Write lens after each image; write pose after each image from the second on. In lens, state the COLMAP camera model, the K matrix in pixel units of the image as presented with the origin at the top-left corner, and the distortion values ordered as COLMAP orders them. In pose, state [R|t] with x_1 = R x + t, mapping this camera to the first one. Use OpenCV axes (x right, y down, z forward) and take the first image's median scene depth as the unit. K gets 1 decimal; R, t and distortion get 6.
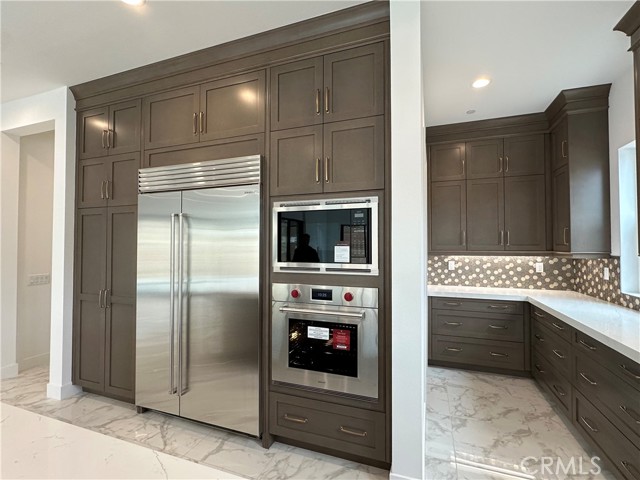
lens RADIAL K [[299.6, 0, 318.9], [0, 299.6, 241.4], [0, 0, 1]] dist [-0.004735, 0.000874]
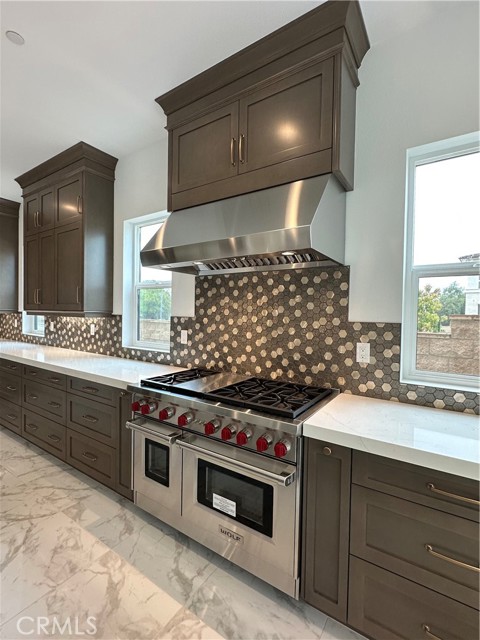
lens RADIAL K [[299.6, 0, 238.2], [0, 299.6, 320.3], [0, 0, 1]] dist [-0.004735, 0.000874]
pose [[0.235945, -0.016564, 0.971625, -0.397543], [-0.038444, 0.998913, 0.026364, 0.007952], [-0.971006, -0.043574, 0.235052, -0.694702]]
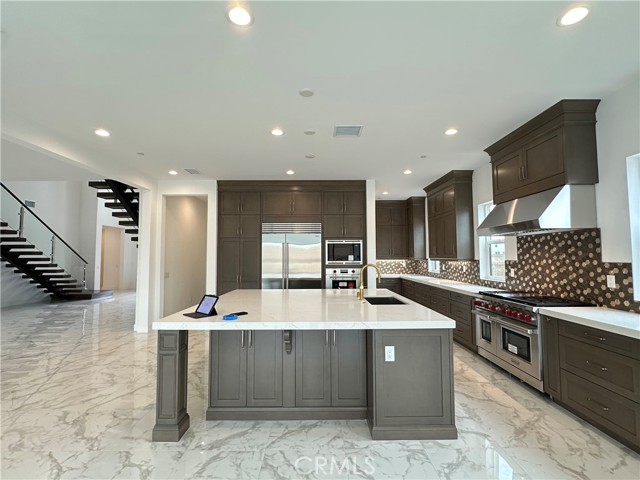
lens RADIAL K [[299.6, 0, 319.3], [0, 299.6, 240.6], [0, 0, 1]] dist [-0.004735, 0.000874]
pose [[0.935801, 0.015524, 0.352186, -1.211990], [-0.003497, 0.999390, -0.034758, -0.026087], [-0.352510, 0.031295, 0.935284, -1.639459]]
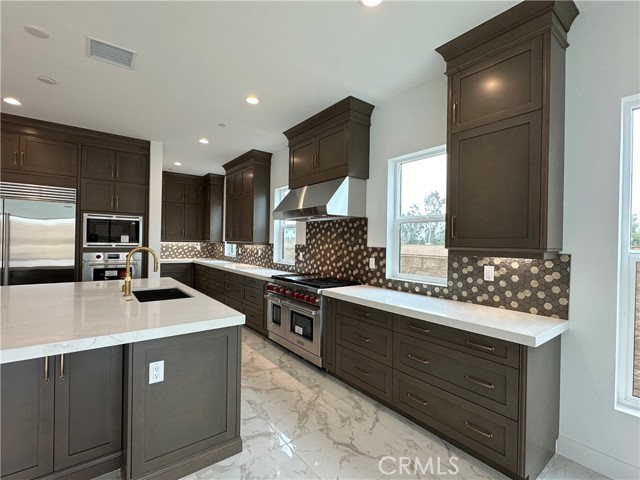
lens RADIAL K [[299.6, 0, 319.9], [0, 299.6, 241.4], [0, 0, 1]] dist [-0.004735, 0.000874]
pose [[0.535085, 0.010051, 0.844739, -1.011177], [-0.035130, 0.999329, 0.010362, -0.016742], [-0.844068, -0.035220, 0.535079, -1.457800]]
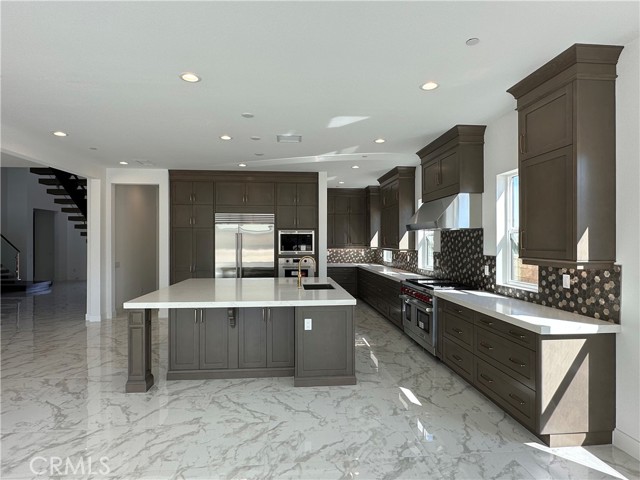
lens RADIAL K [[354.6, 0, 318.2], [0, 354.6, 242.4], [0, 0, 1]] dist [-0.003586, -0.000624]
pose [[0.904759, -0.001357, 0.425922, -1.273551], [-0.008535, 0.999736, 0.021315, -0.091100], [-0.425839, -0.022920, 0.904509, -2.285877]]
